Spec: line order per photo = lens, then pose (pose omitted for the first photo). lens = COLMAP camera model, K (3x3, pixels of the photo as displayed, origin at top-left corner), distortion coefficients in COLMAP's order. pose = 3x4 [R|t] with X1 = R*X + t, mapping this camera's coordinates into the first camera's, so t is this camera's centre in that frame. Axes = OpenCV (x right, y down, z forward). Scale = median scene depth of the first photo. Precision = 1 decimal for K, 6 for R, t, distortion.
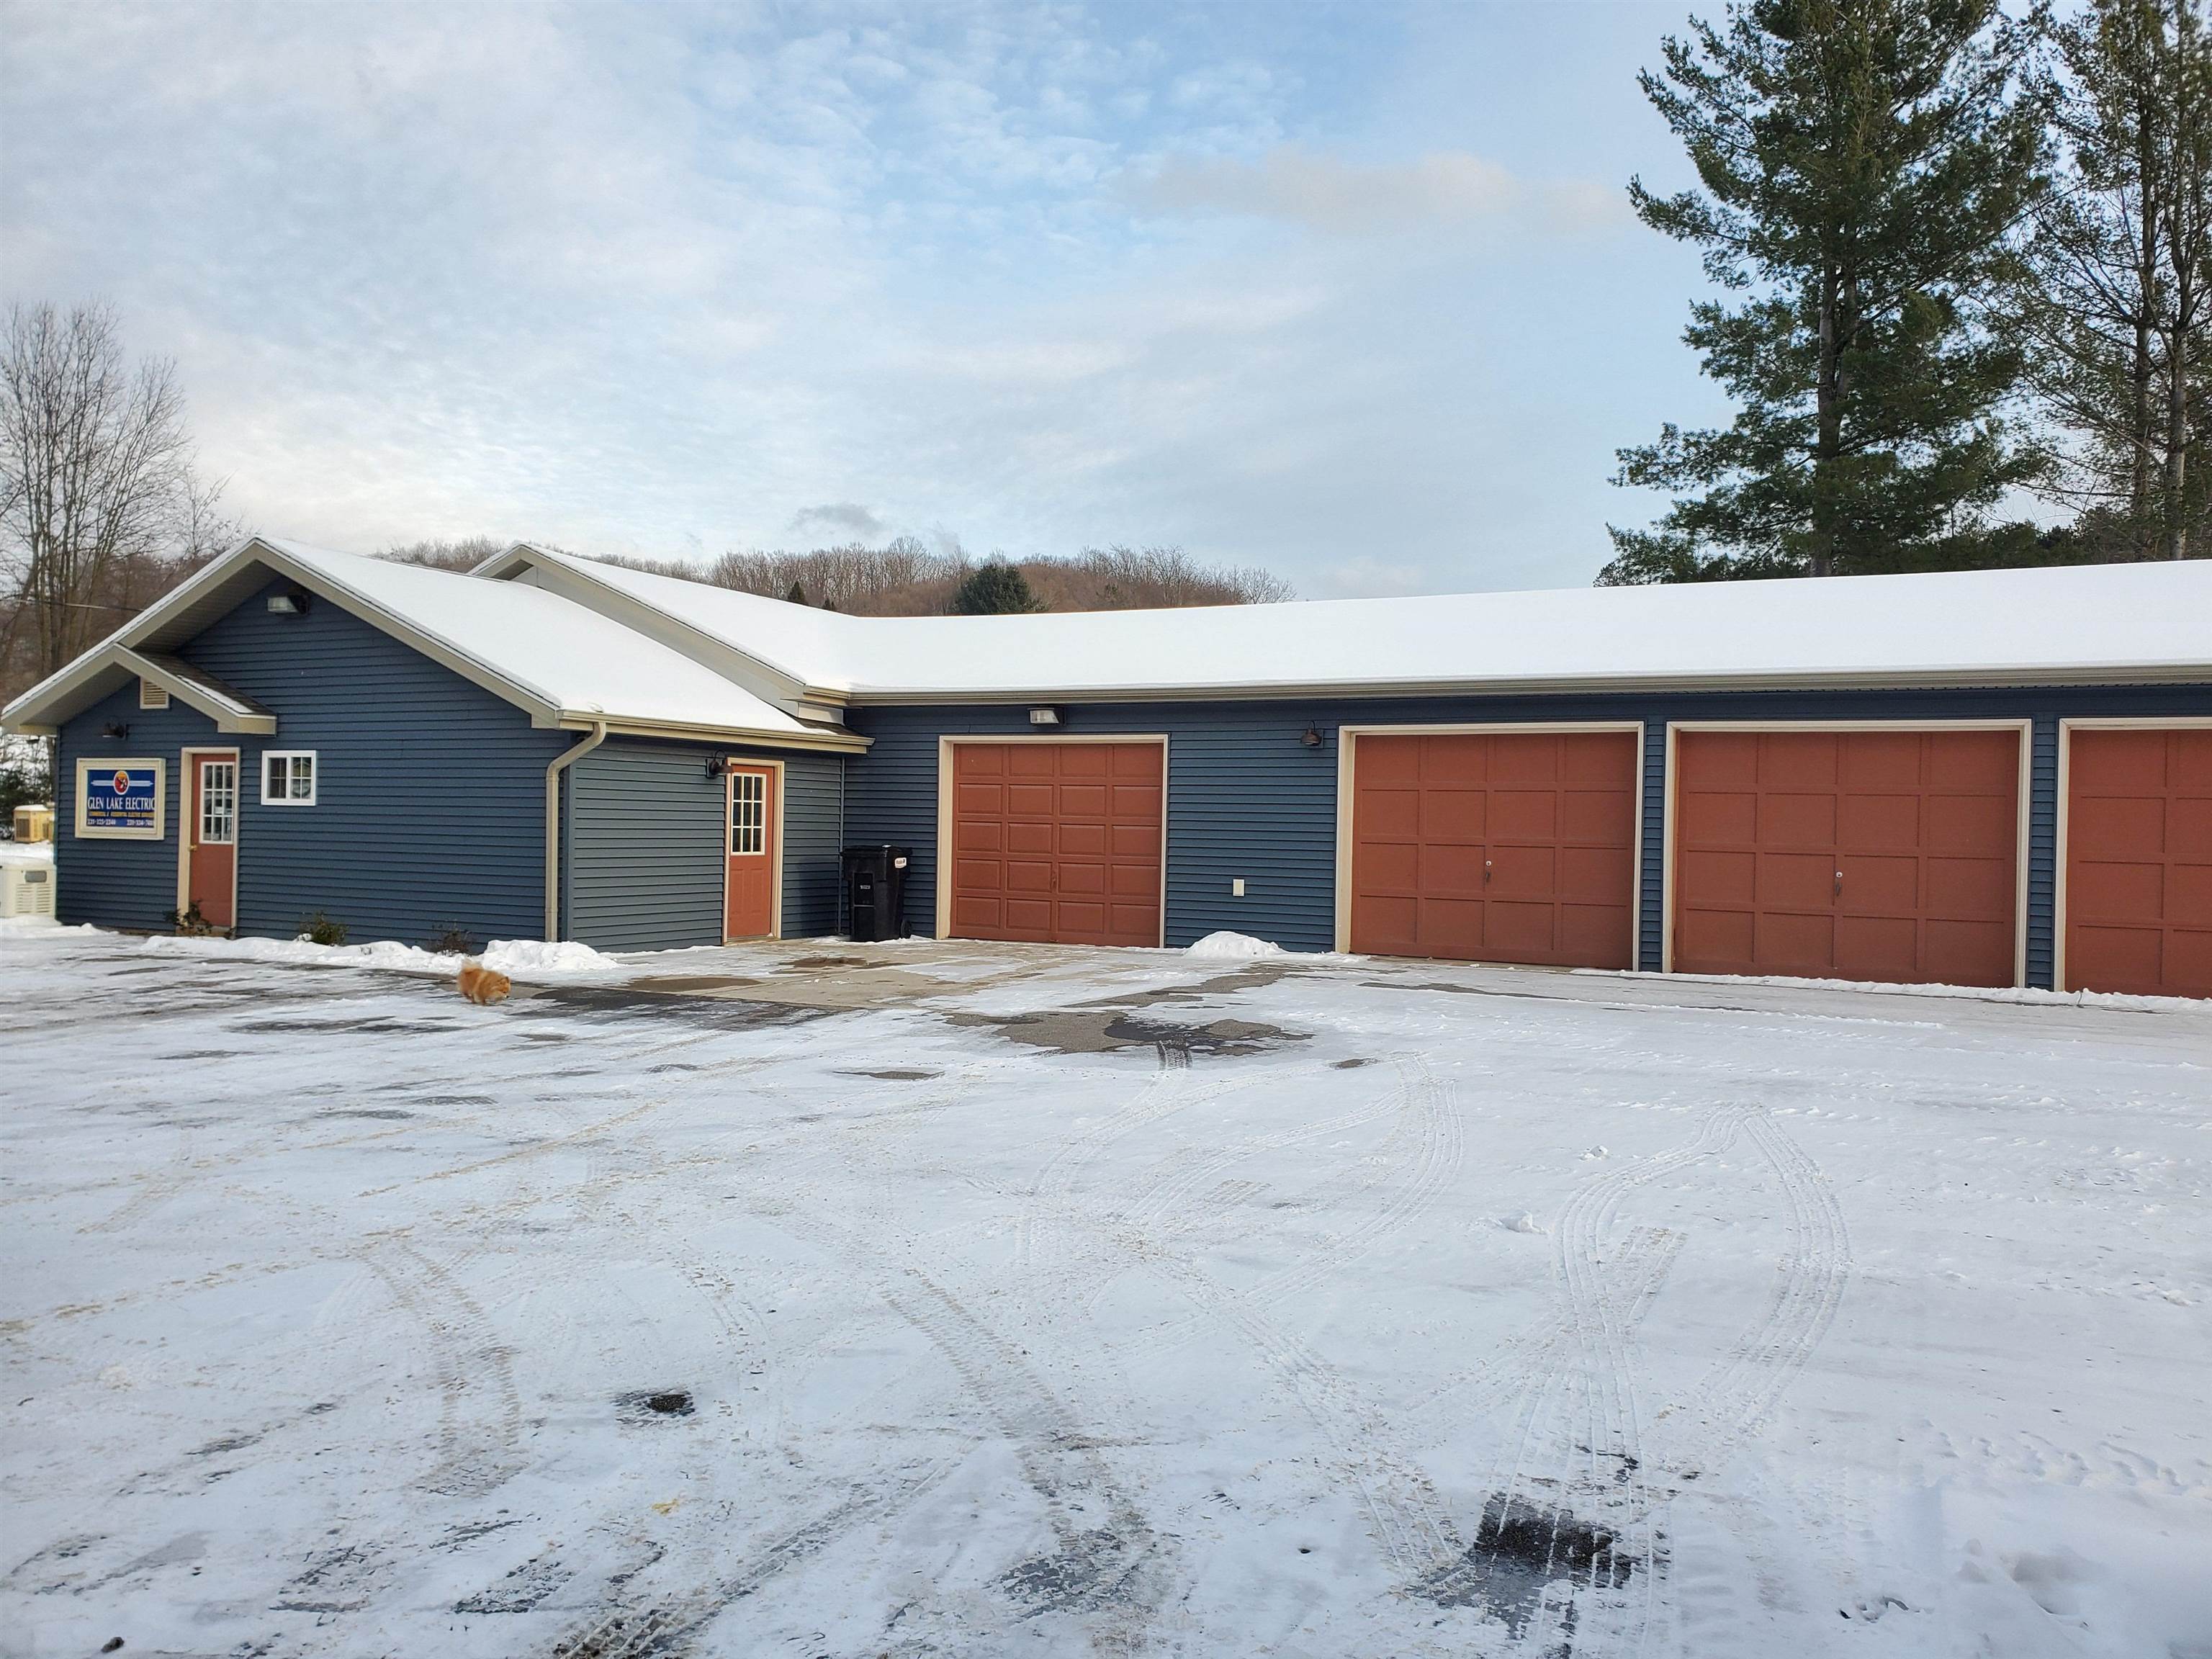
lens RADIAL K [[1705.0, 0, 1106.0], [0, 1705.0, 829.5], [0, 0, 1]] dist [0.000149, -0.098338]
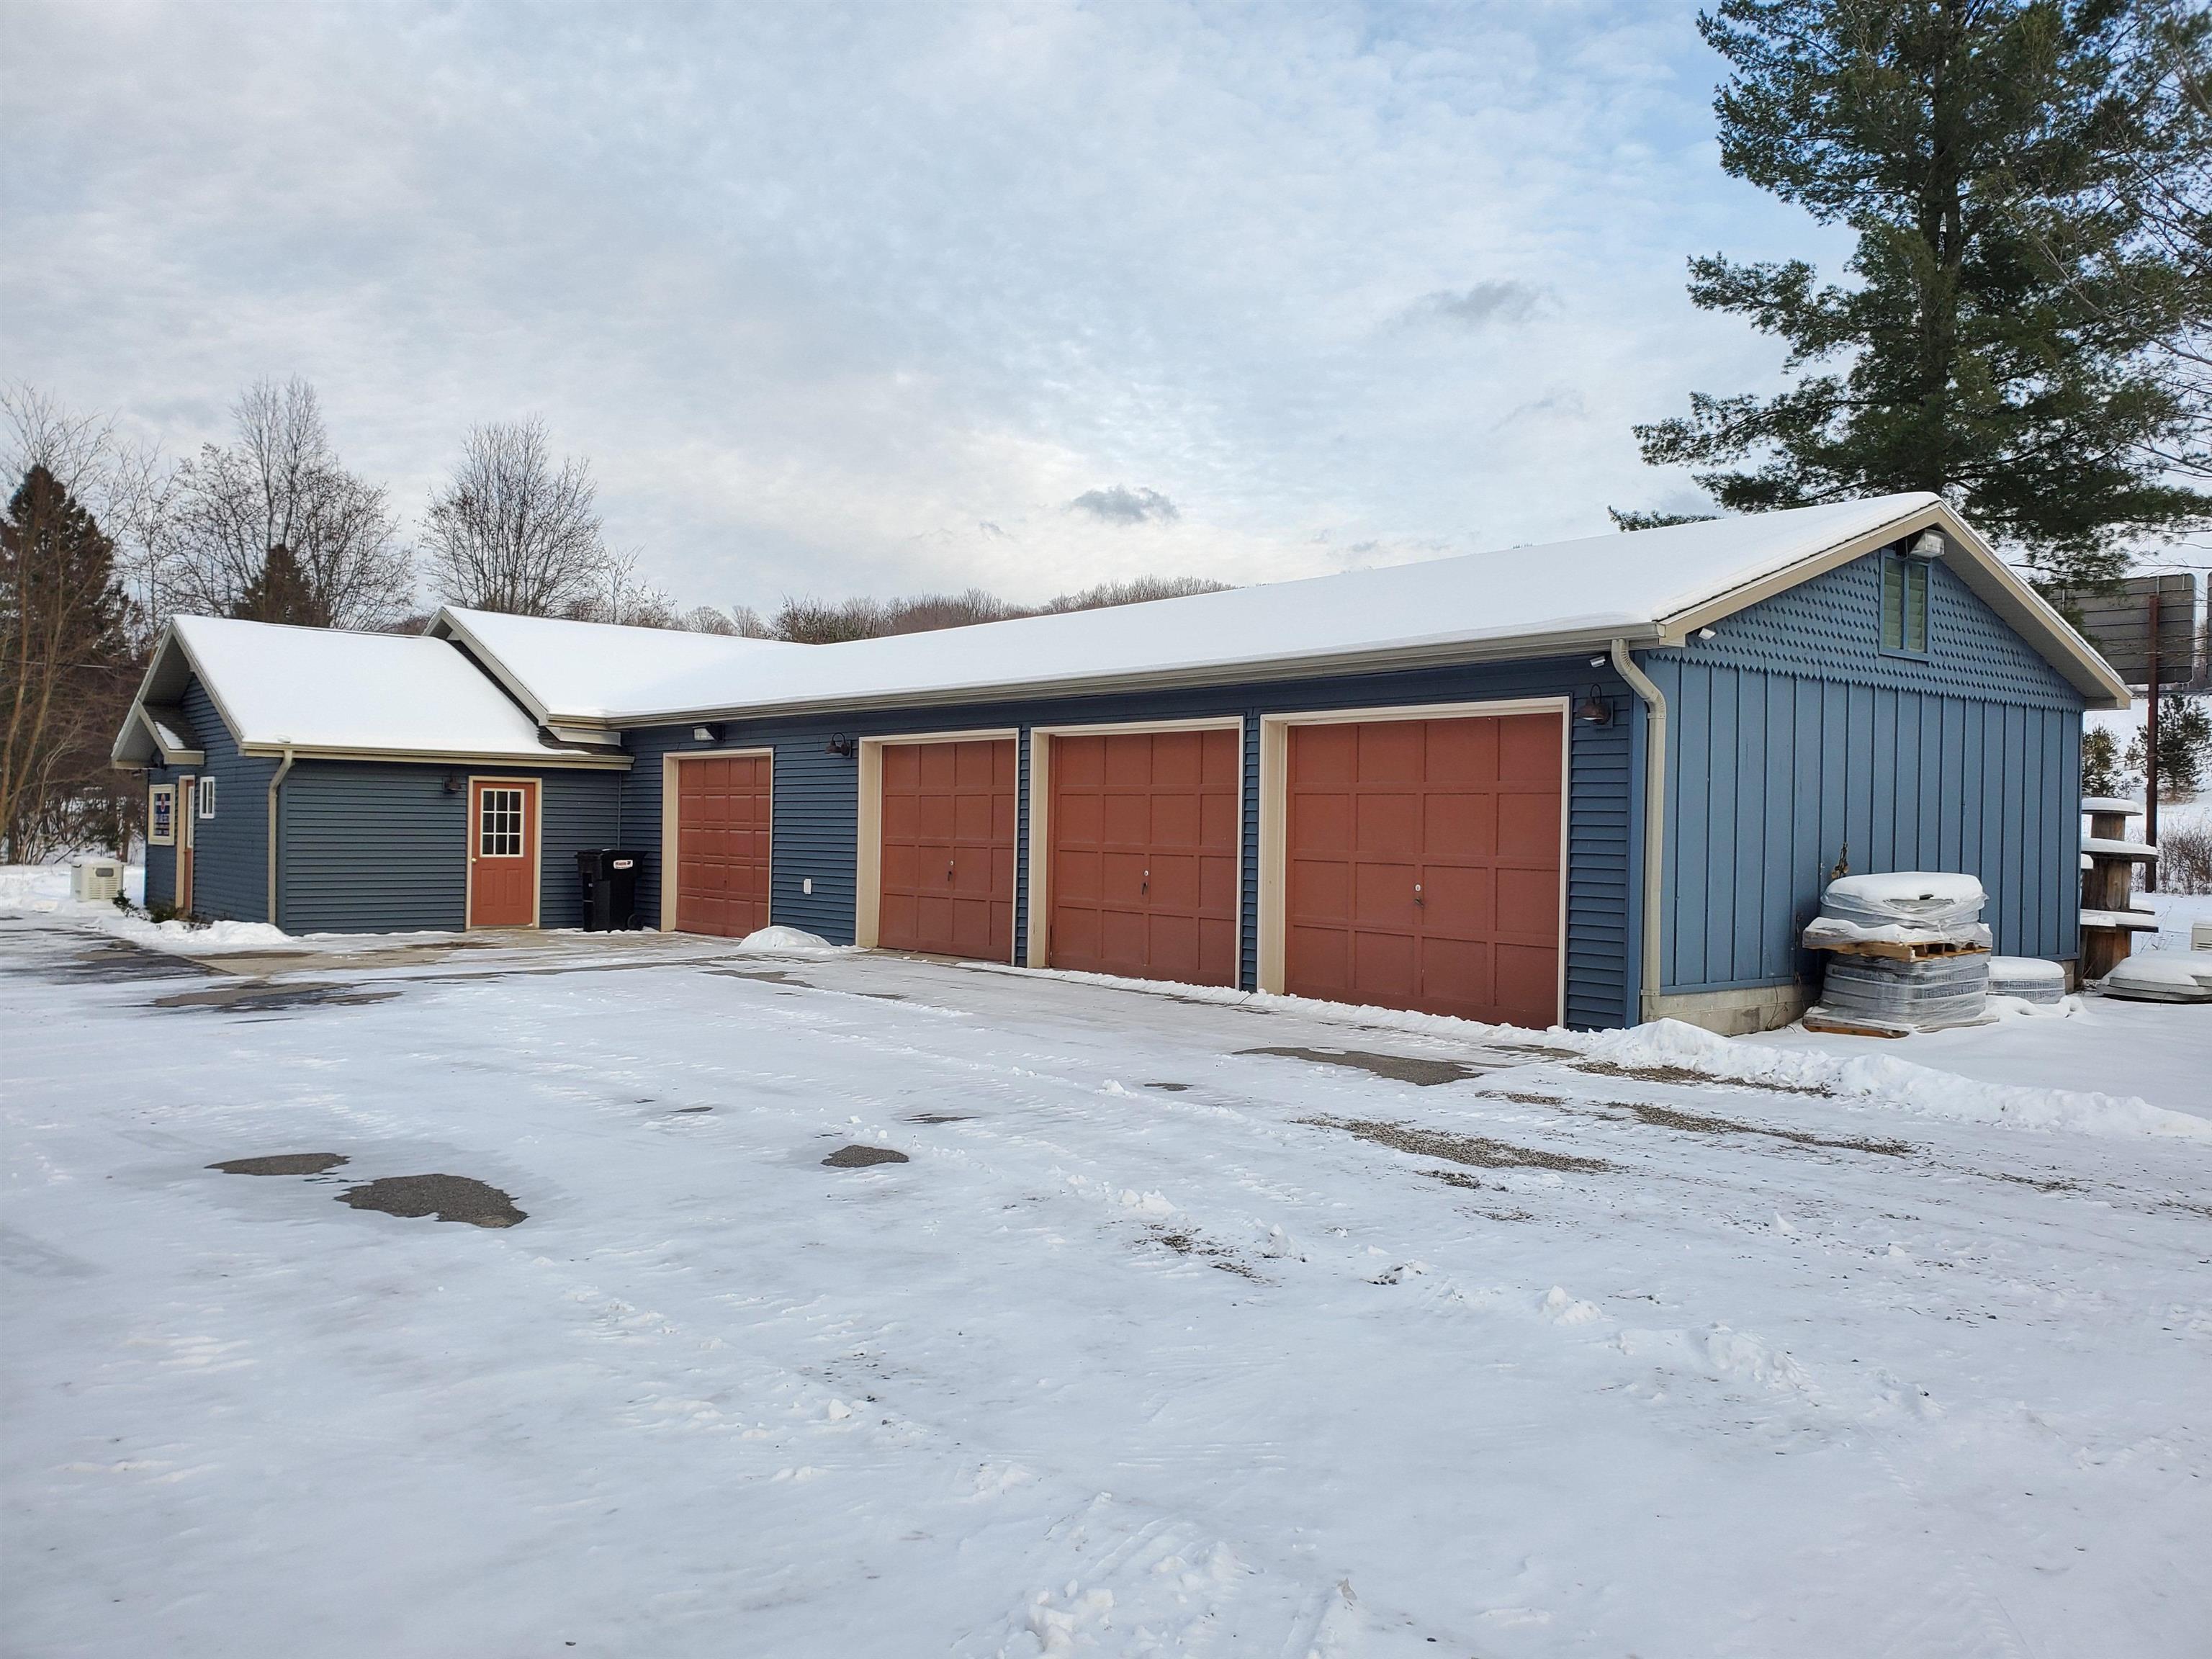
lens RADIAL K [[1705.0, 0, 1106.0], [0, 1705.0, 829.5], [0, 0, 1]] dist [0.000149, -0.098338]
pose [[0.921501, -0.005503, -0.388337, 0.639758], [0.001248, 0.999936, -0.011207, 0.009627], [0.388374, 0.009843, 0.921449, 0.061965]]
